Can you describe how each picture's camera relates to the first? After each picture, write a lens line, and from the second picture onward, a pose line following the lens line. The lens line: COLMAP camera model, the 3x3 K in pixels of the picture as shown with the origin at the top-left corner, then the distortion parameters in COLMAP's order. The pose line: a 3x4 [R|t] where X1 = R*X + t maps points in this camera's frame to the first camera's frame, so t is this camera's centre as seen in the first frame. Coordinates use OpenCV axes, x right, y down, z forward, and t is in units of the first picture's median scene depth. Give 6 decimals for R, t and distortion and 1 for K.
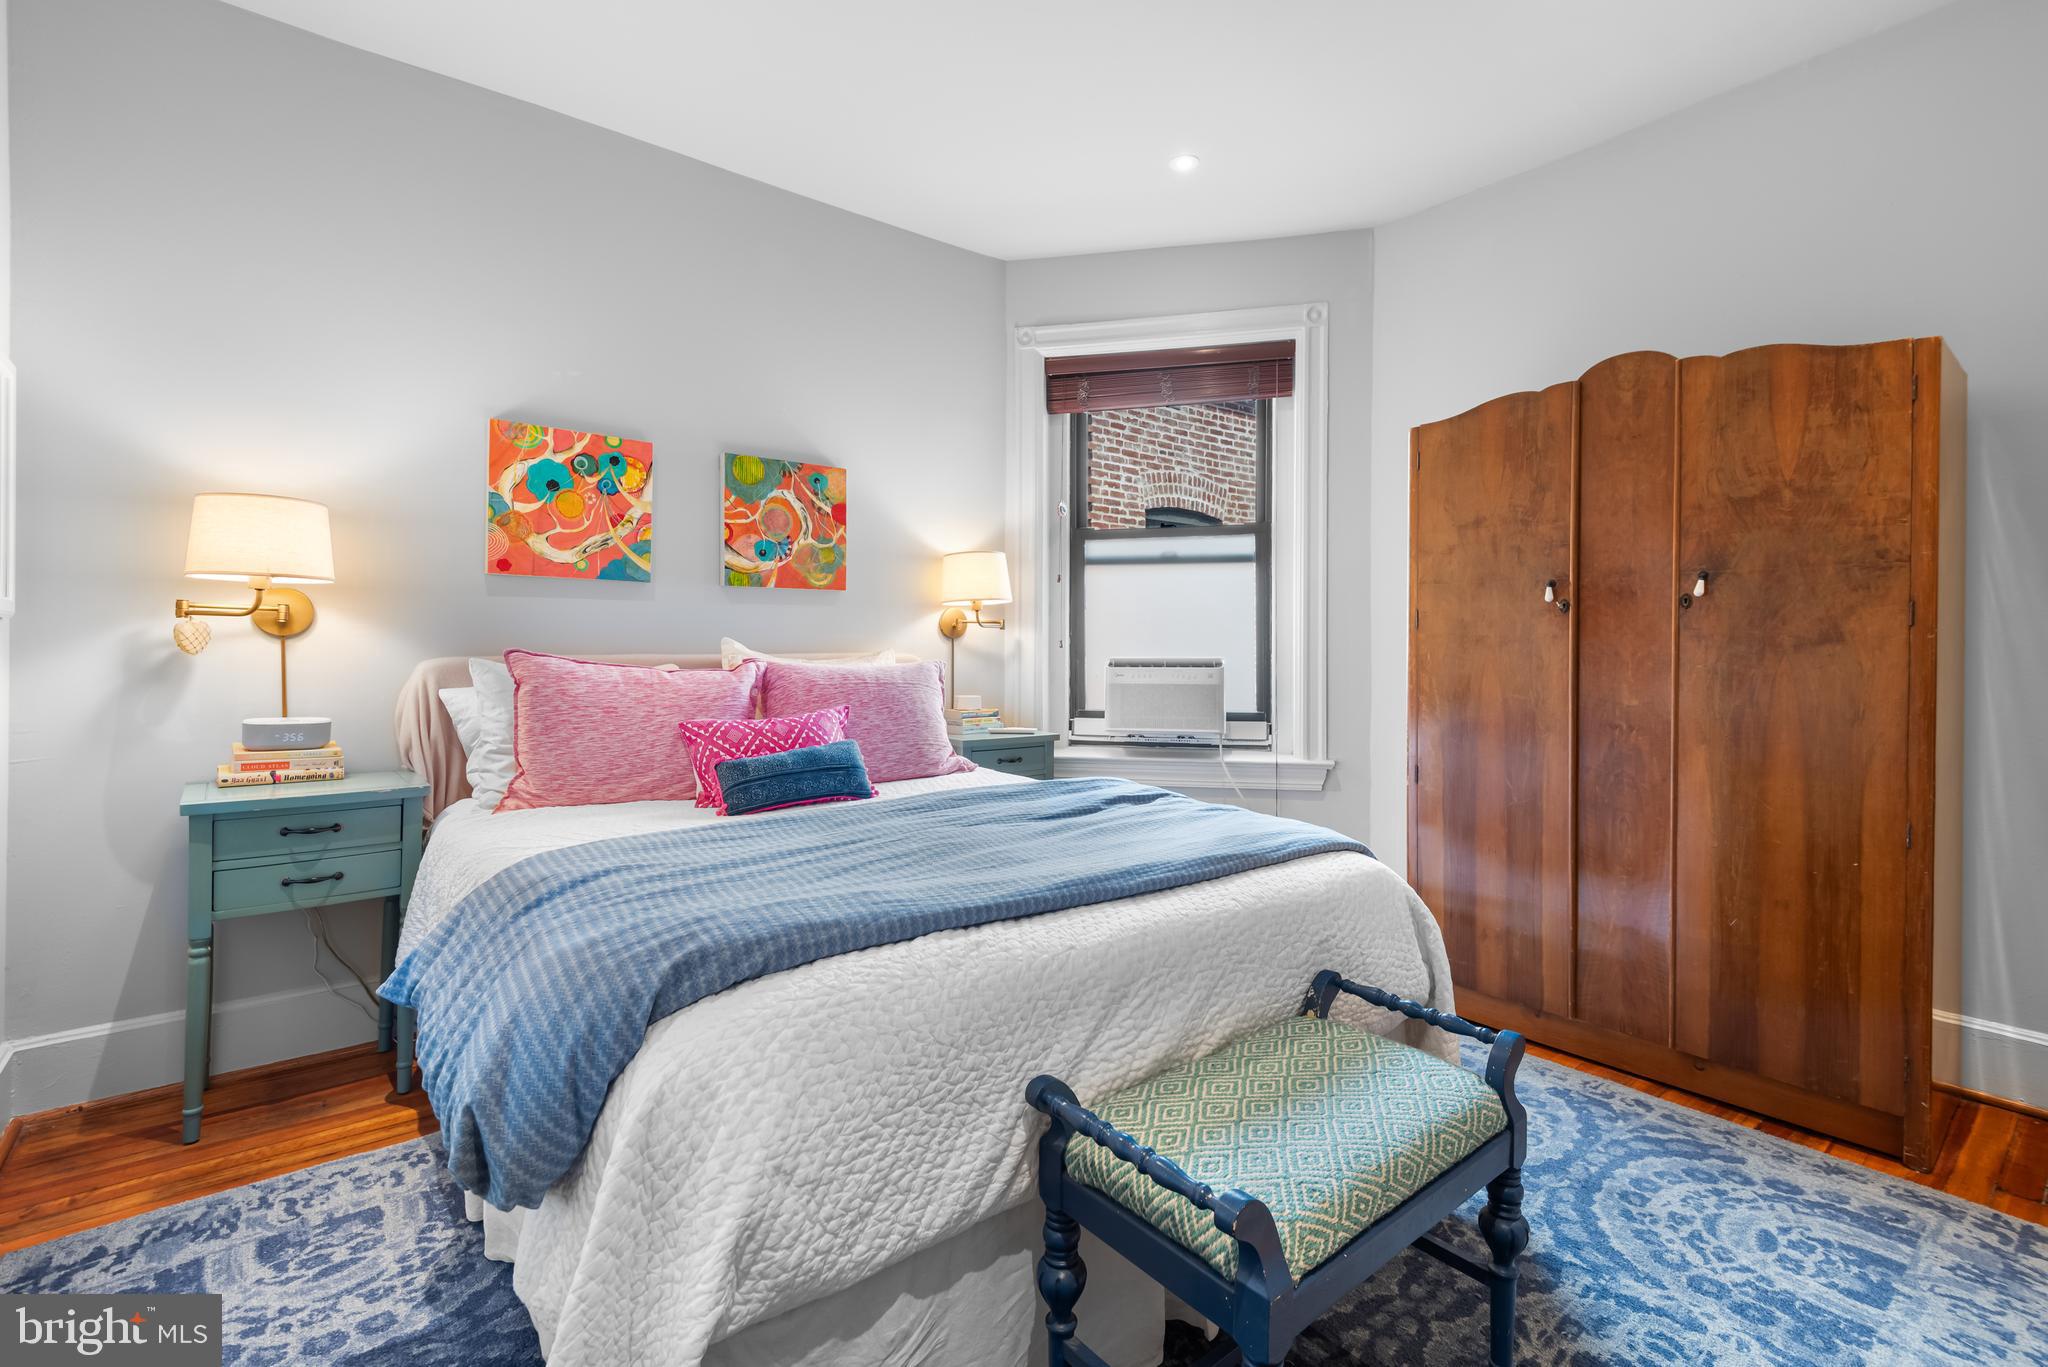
lens RADIAL K [[931.7, 0, 1050.3], [0, 931.7, 635.3], [0, 0, 1]] dist [0.050708, -0.028220]
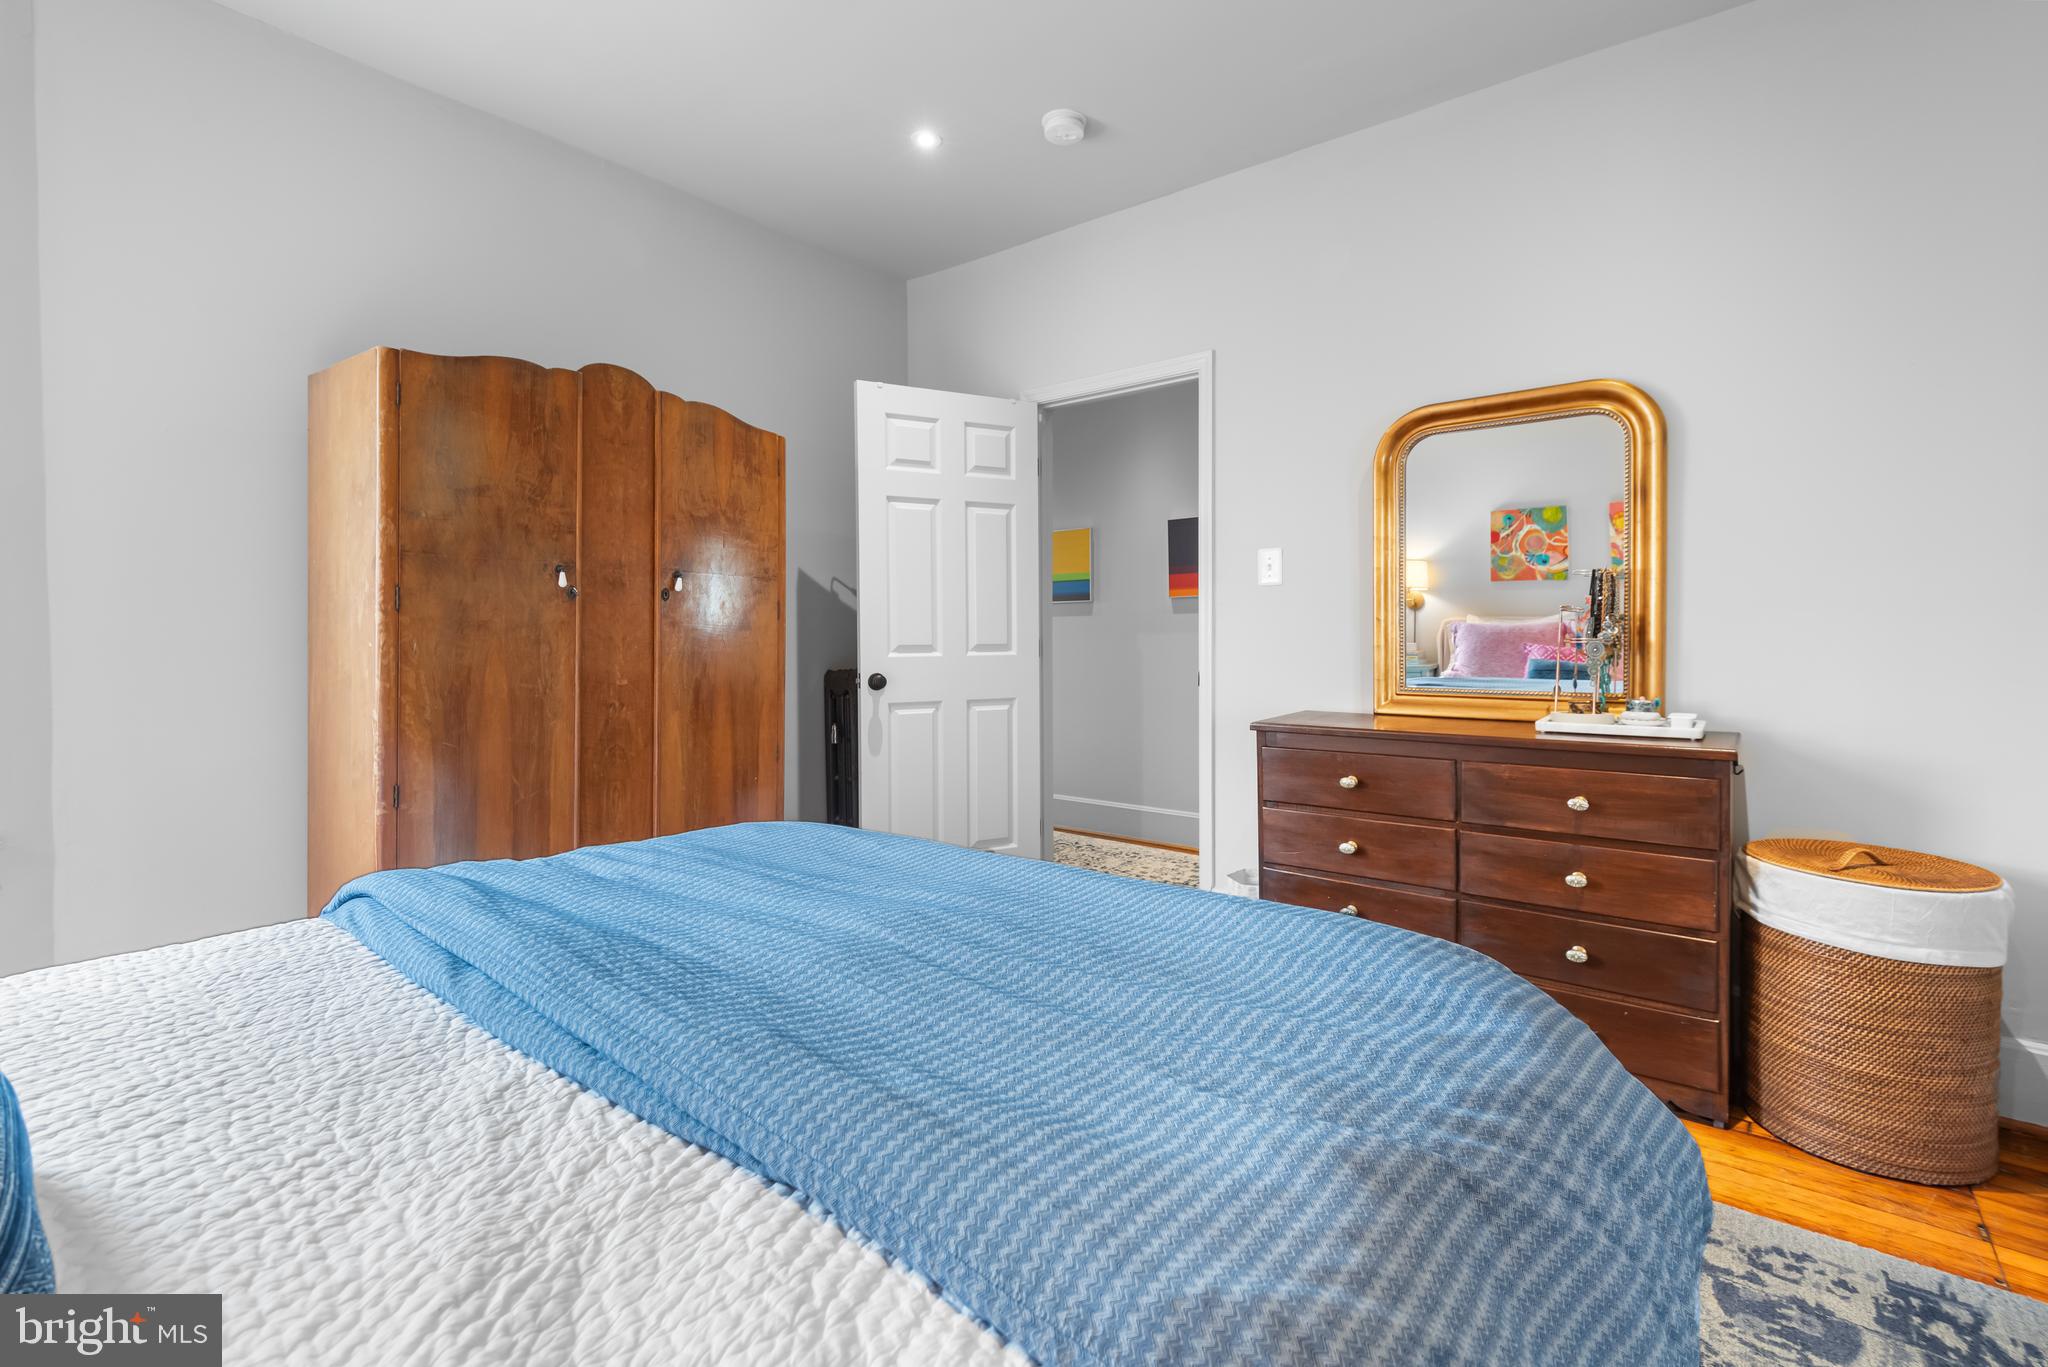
lens RADIAL K [[931.7, 0, 1050.3], [0, 931.7, 635.3], [0, 0, 1]] dist [0.050708, -0.028220]
pose [[-0.228422, -0.011527, 0.973494, -0.551111], [-0.017671, 0.999814, 0.007693, -0.001663], [-0.973402, -0.015445, -0.228583, 0.721932]]
